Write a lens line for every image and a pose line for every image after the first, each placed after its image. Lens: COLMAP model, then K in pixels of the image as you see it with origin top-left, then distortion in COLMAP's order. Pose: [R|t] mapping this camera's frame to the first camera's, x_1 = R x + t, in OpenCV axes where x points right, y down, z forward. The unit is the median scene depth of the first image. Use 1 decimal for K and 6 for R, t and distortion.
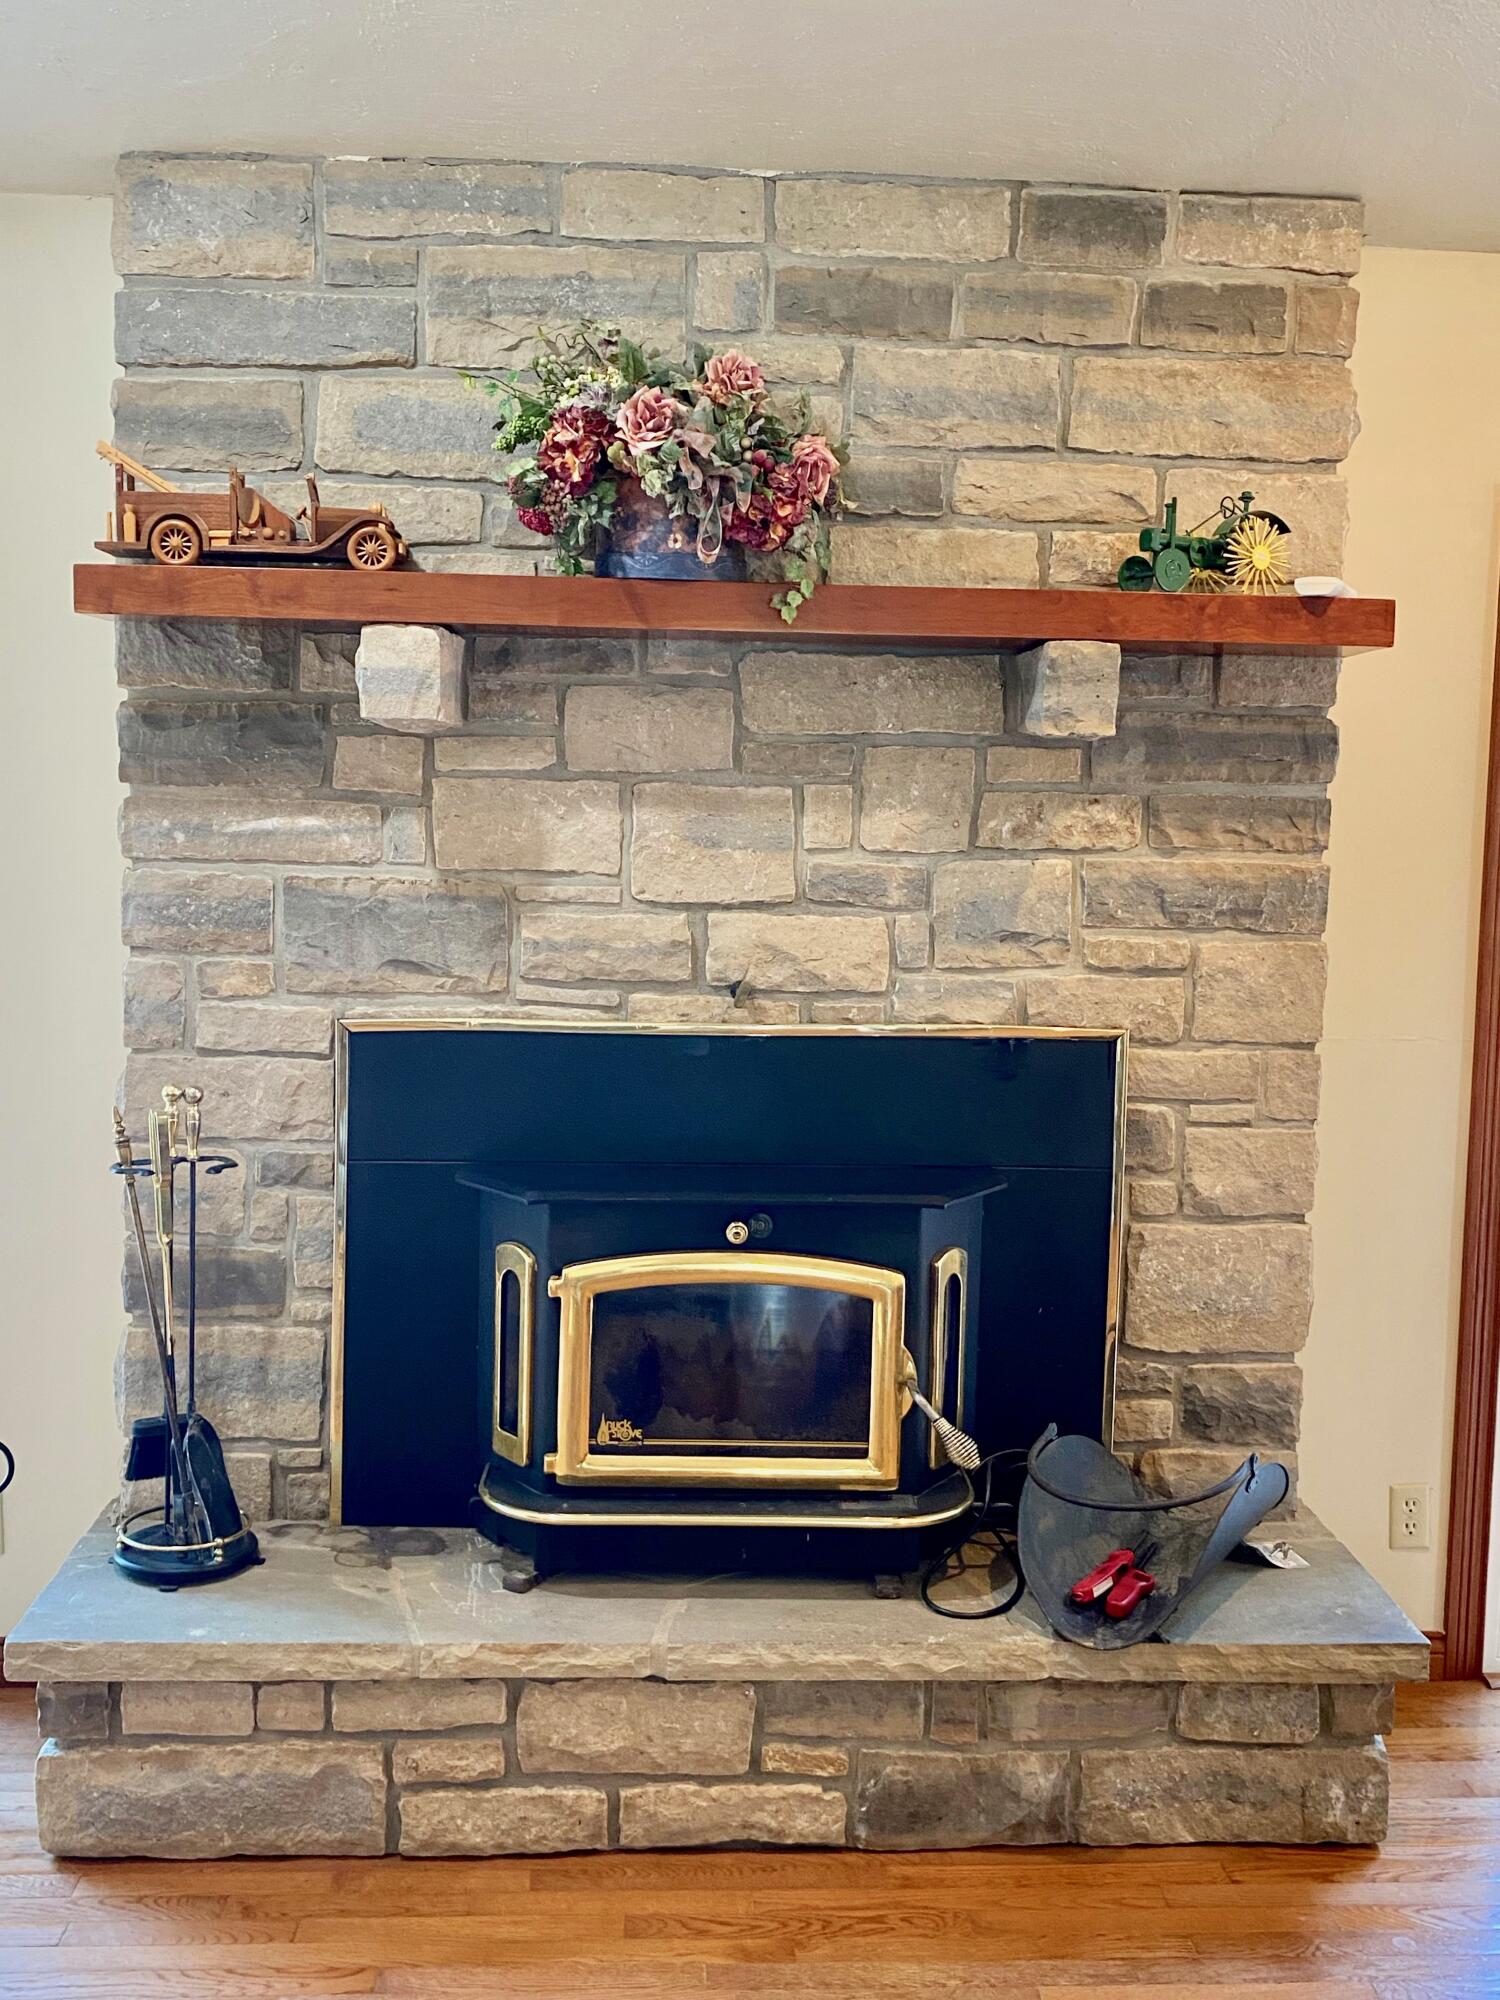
lens RADIAL K [[1926.6, 0, 751.4], [0, 1926.6, 995.0], [0, 0, 1]] dist [0.033090, 0.000000]
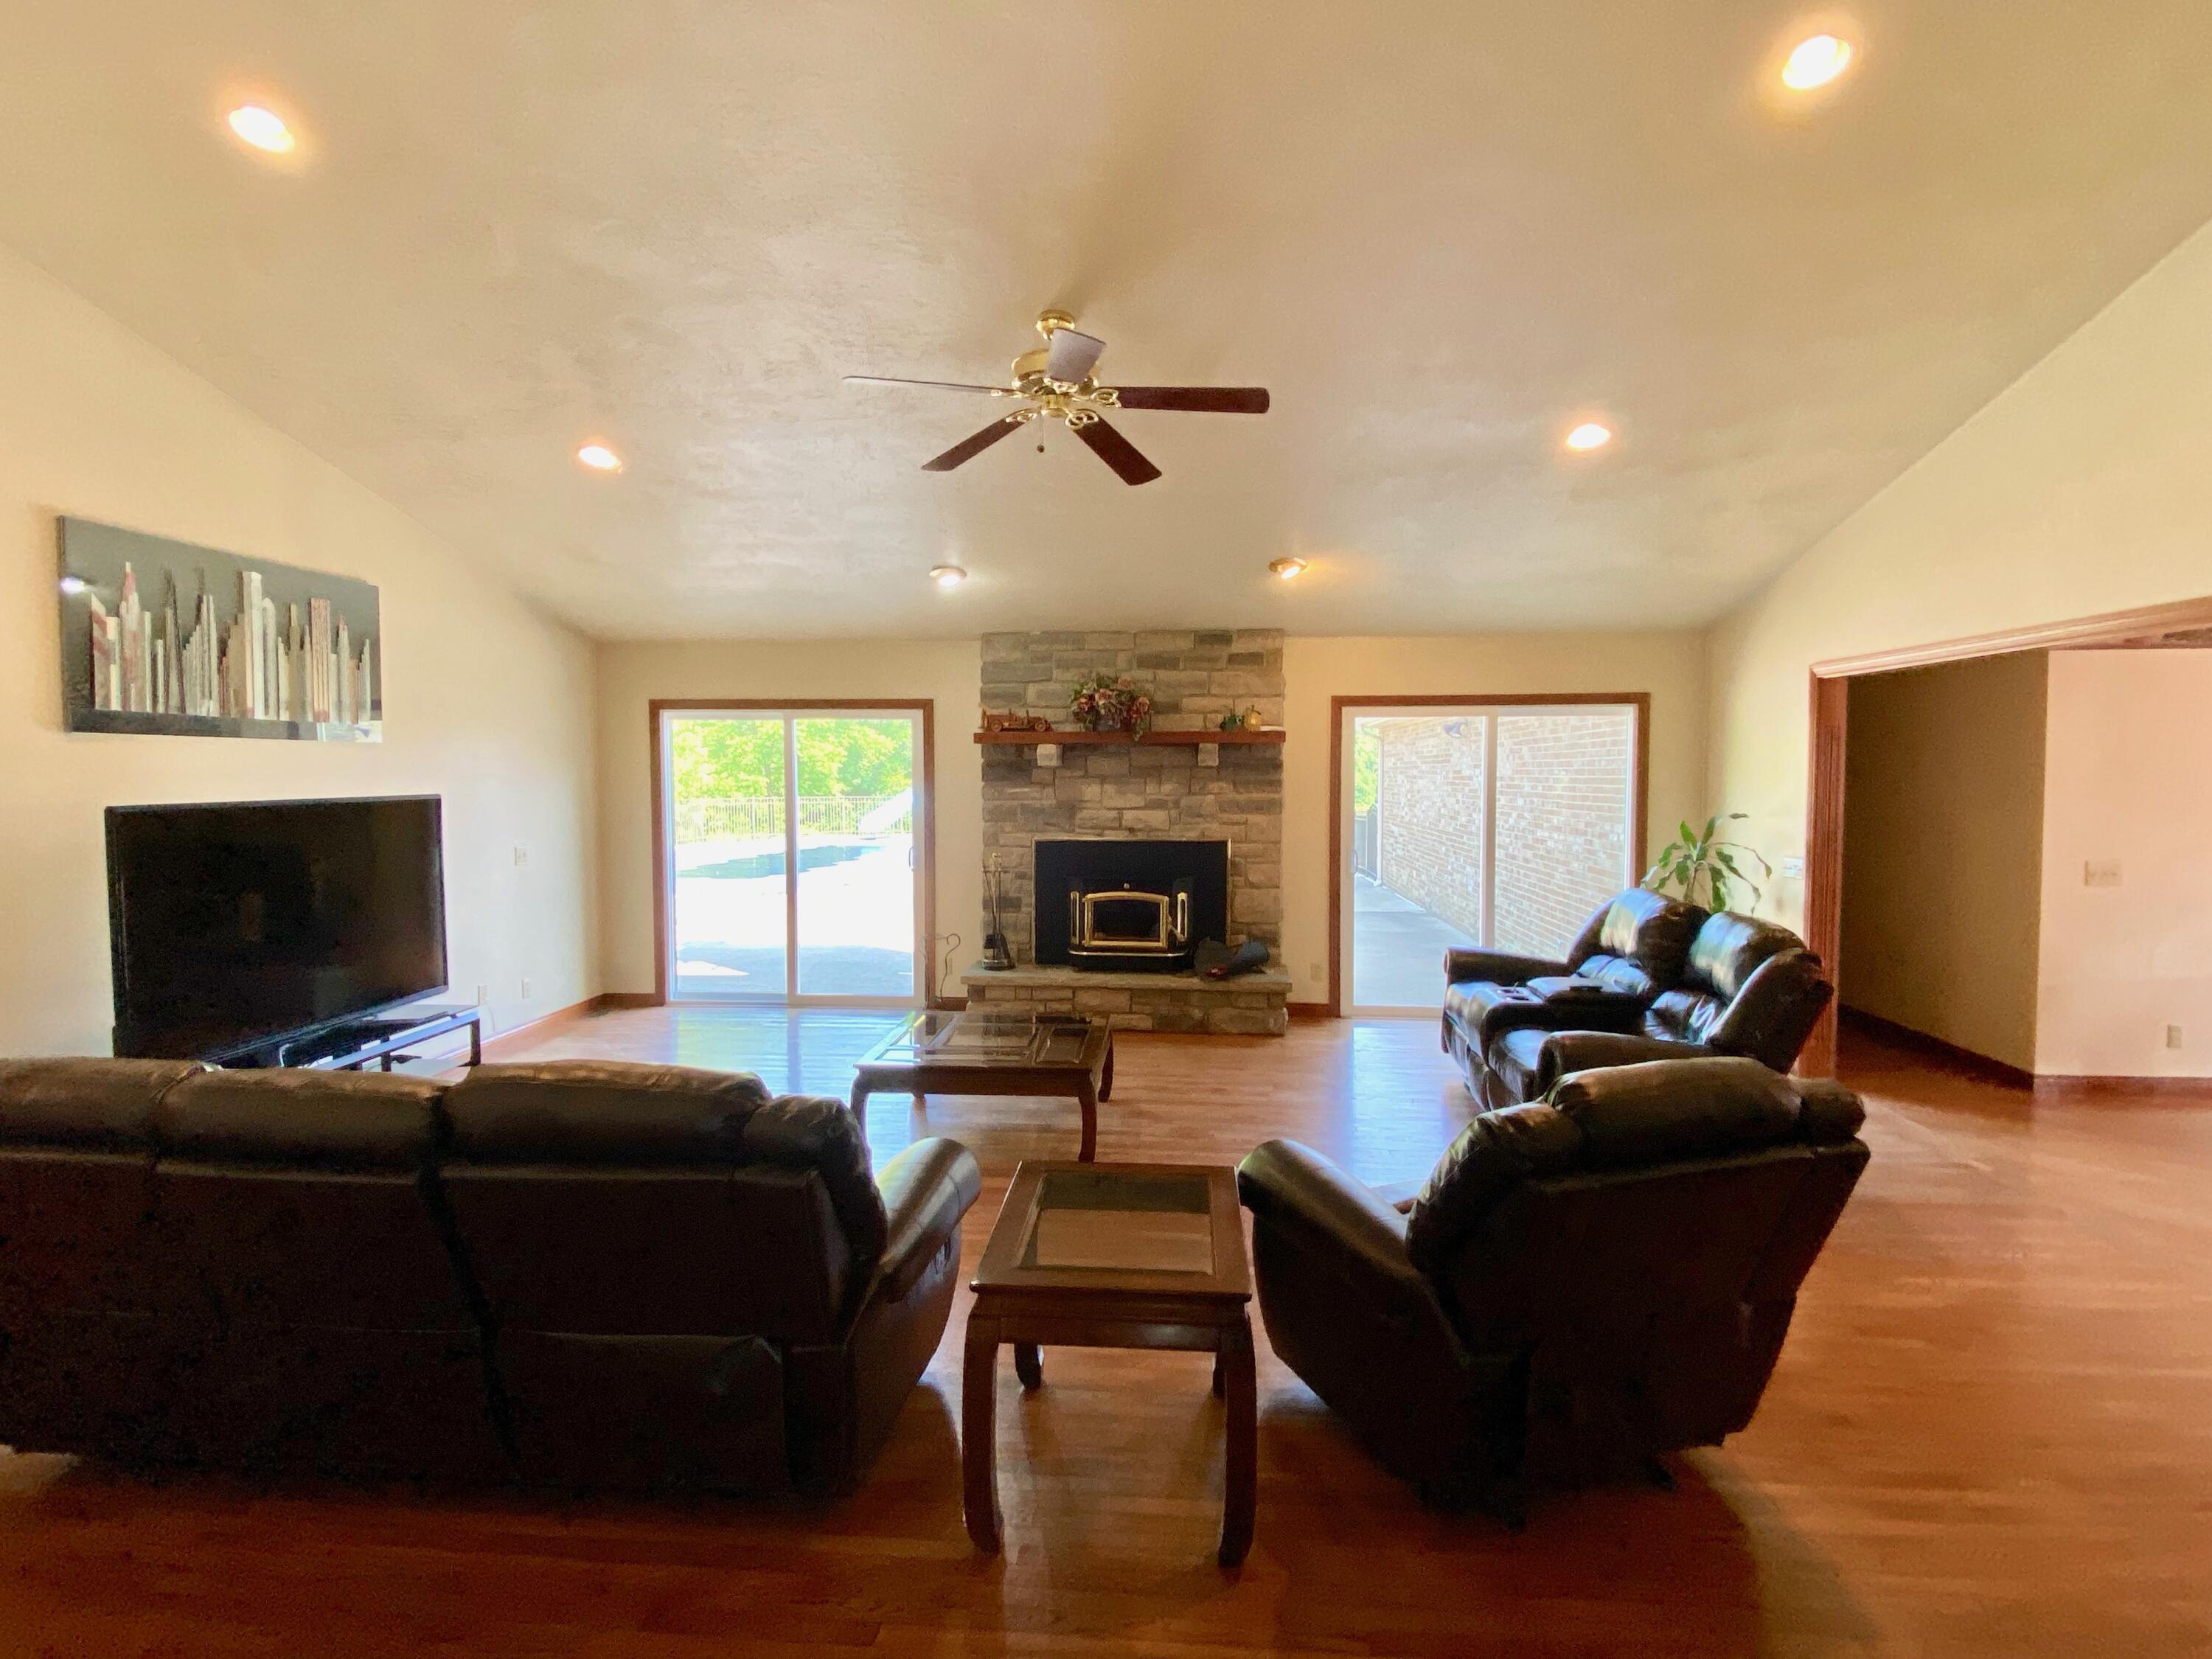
lens RADIAL K [[1095.8, 0, 1106.2], [0, 1095.8, 828.5], [0, 0, 1]] dist [0.000053, 0.000002]
pose [[0.989001, -0.013747, -0.147269, 0.286573], [0.007578, 0.999073, -0.042371, 0.094186], [0.147715, 0.040789, 0.988189, -1.298941]]
